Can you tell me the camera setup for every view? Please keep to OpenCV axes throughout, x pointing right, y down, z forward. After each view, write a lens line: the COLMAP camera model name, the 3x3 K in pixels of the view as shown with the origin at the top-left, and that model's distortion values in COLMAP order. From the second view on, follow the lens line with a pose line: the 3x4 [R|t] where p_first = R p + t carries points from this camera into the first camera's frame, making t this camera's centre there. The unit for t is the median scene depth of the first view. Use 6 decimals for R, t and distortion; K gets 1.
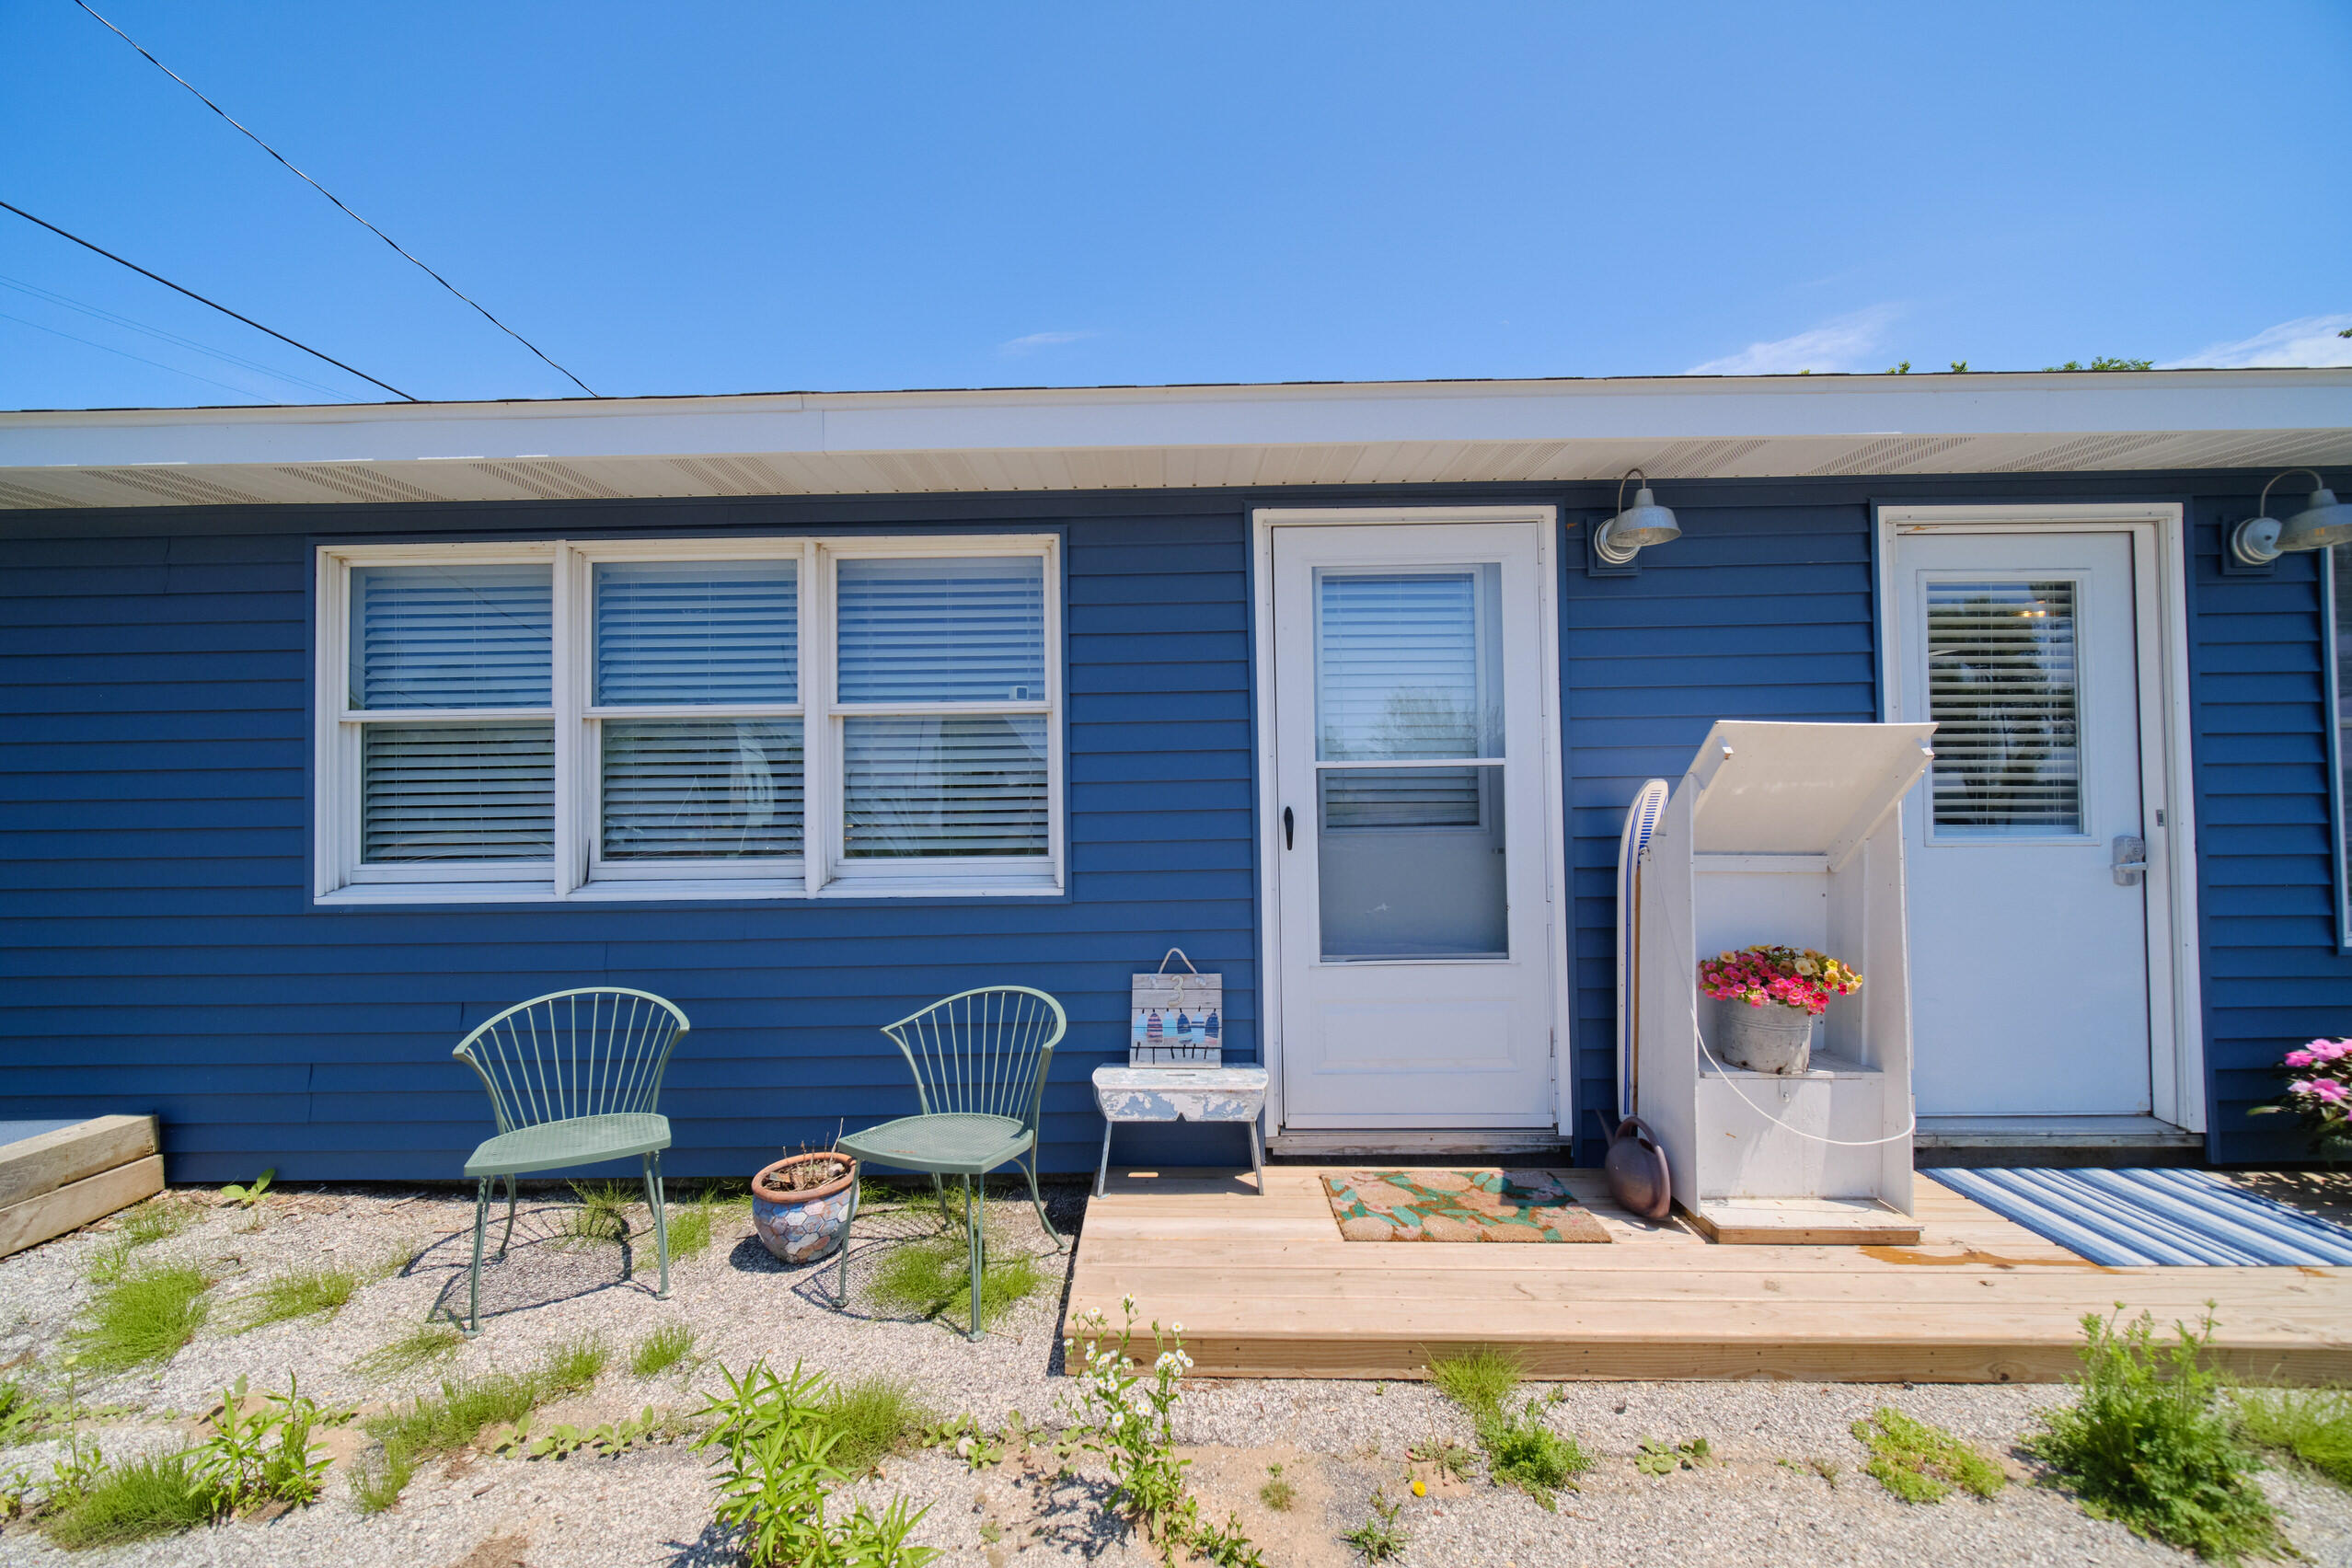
lens RADIAL K [[958.9, 0, 1149.2], [0, 958.9, 800.3], [0, 0, 1]] dist [-0.001065, -0.000311]
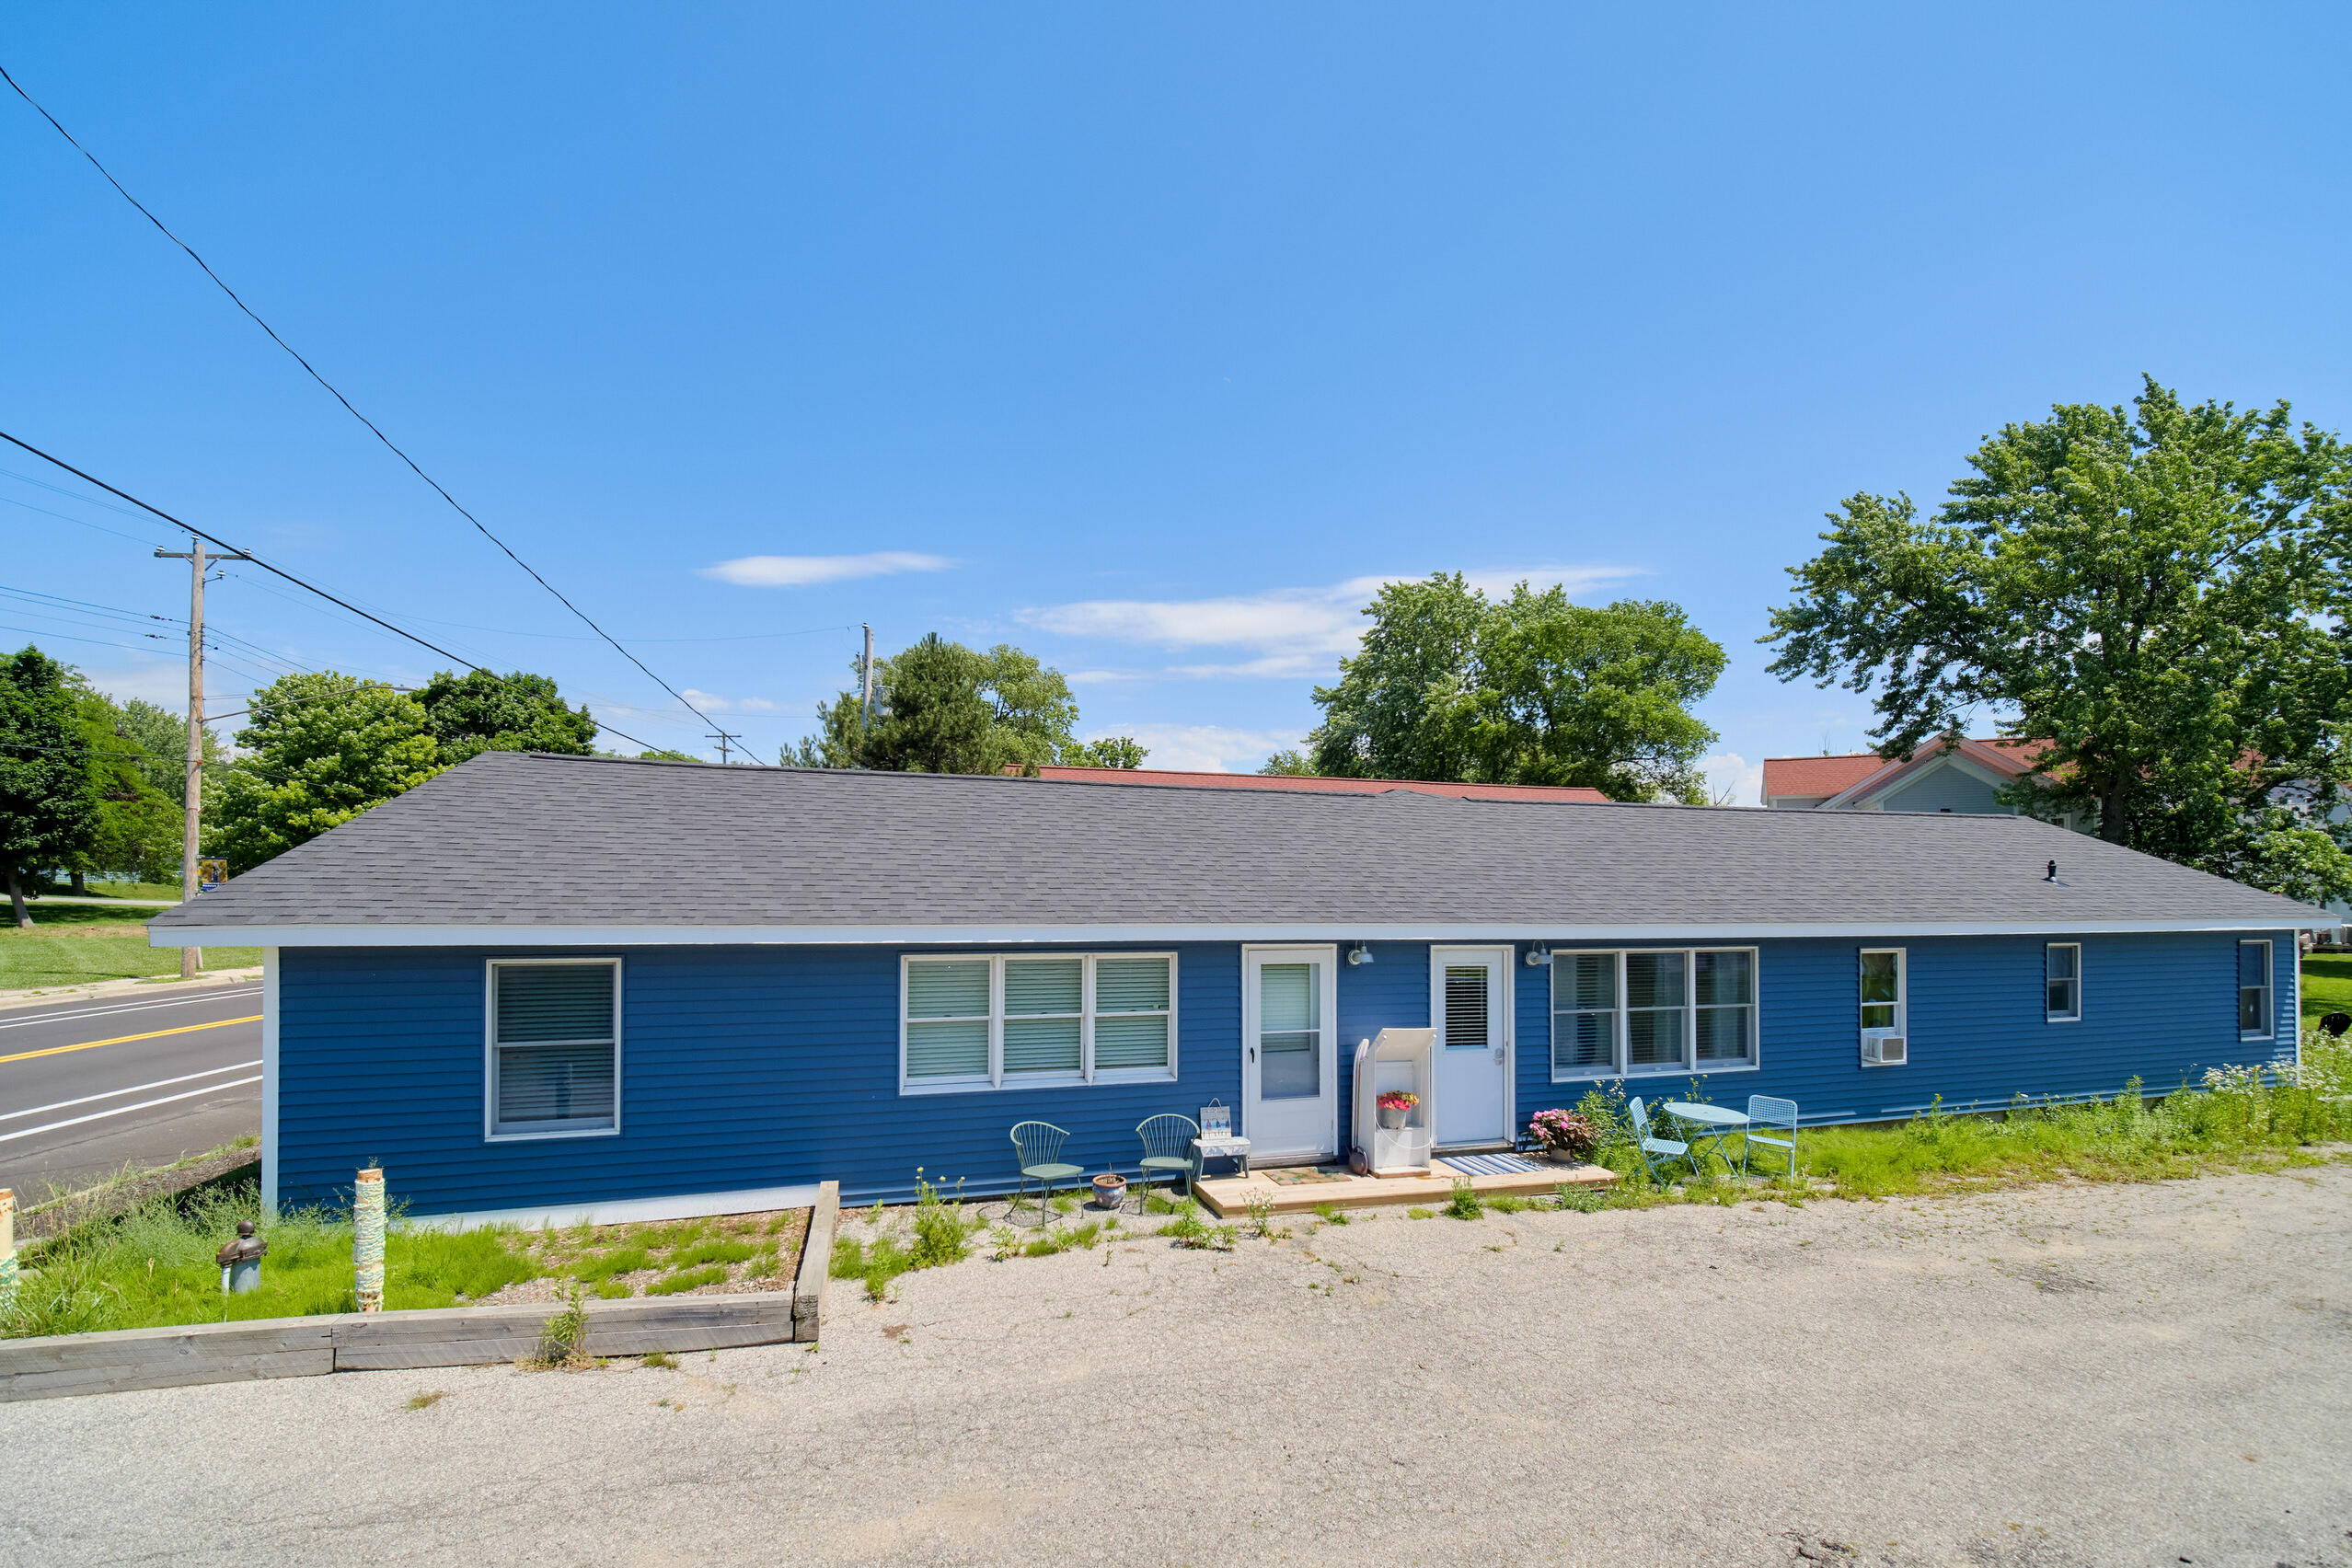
lens RADIAL K [[1089.5, 0, 1181.6], [0, 1089.5, 884.5], [0, 0, 1]] dist [-0.001102, -0.000539]
pose [[0.943937, 0.021786, 0.329406, -1.174398], [-0.019716, 0.999759, -0.009621, -0.459484], [-0.329537, 0.002587, 0.944139, -2.081589]]
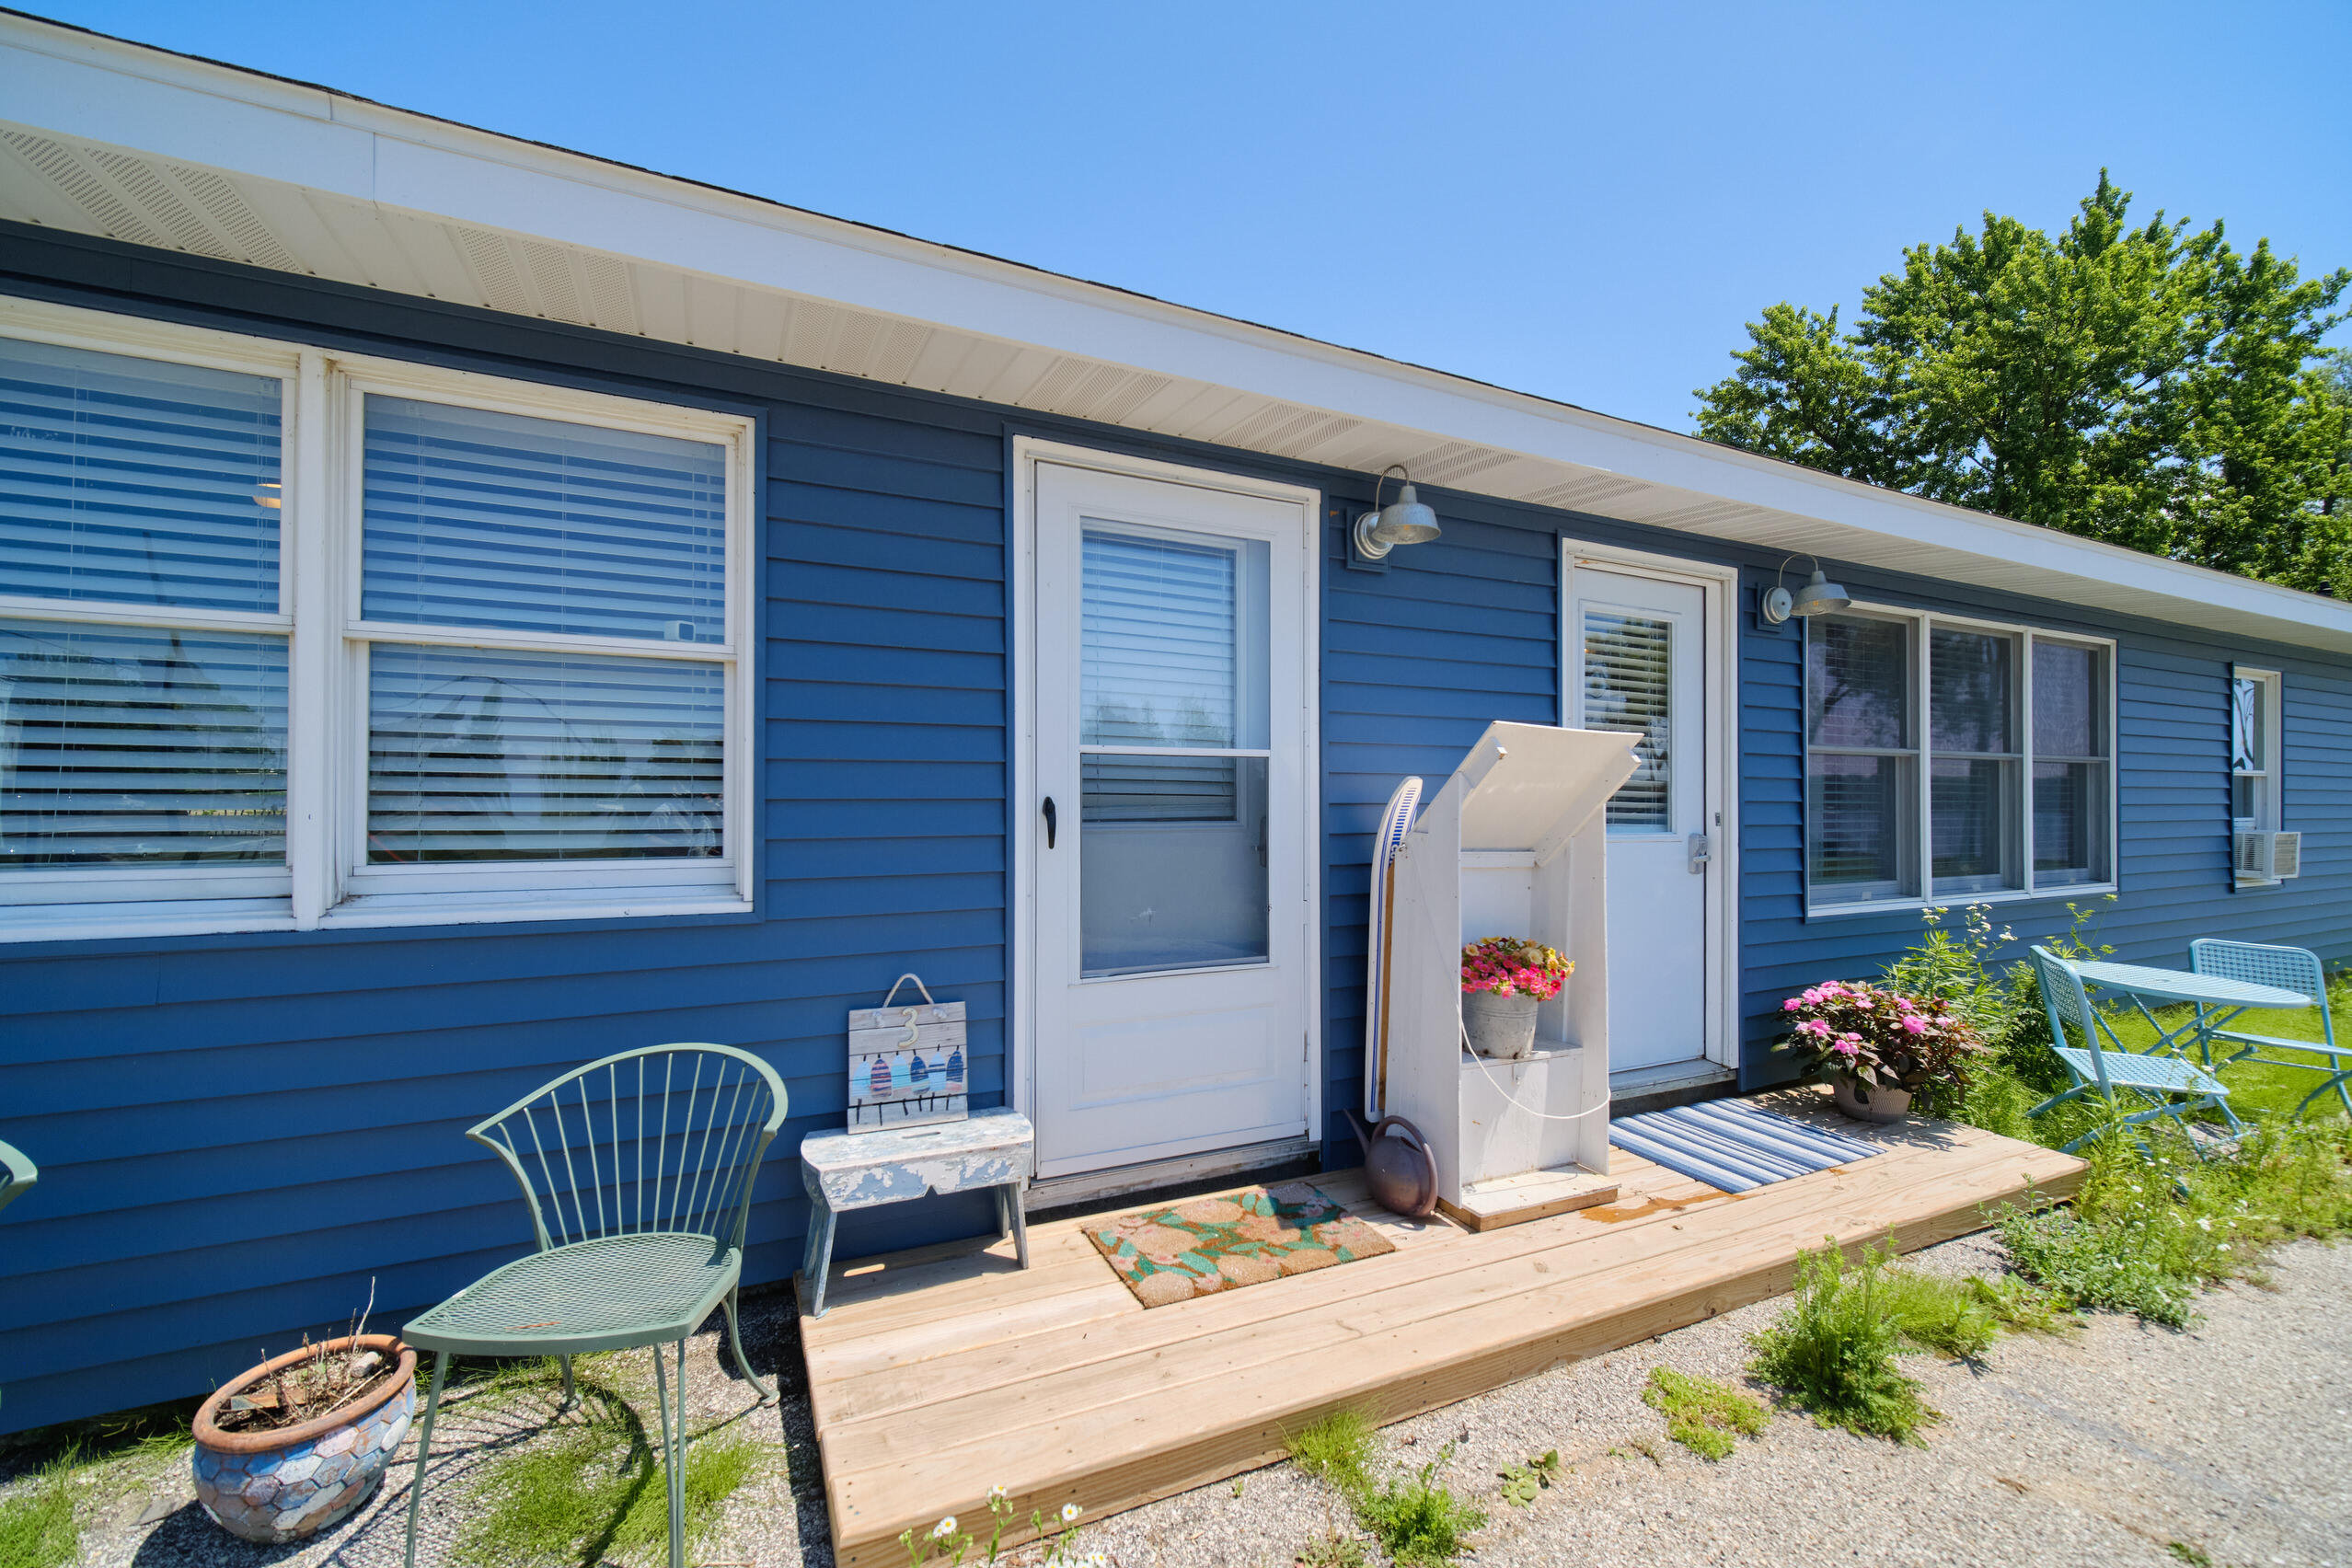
lens RADIAL K [[985.6, 0, 1199.8], [0, 985.6, 801.0], [0, 0, 1]] dist [-0.002001, -0.000299]
pose [[0.888004, 0.017211, 0.459514, -0.136318], [-0.021664, 0.999756, 0.004420, 0.003567], [-0.459326, -0.013880, 0.888159, 0.174779]]
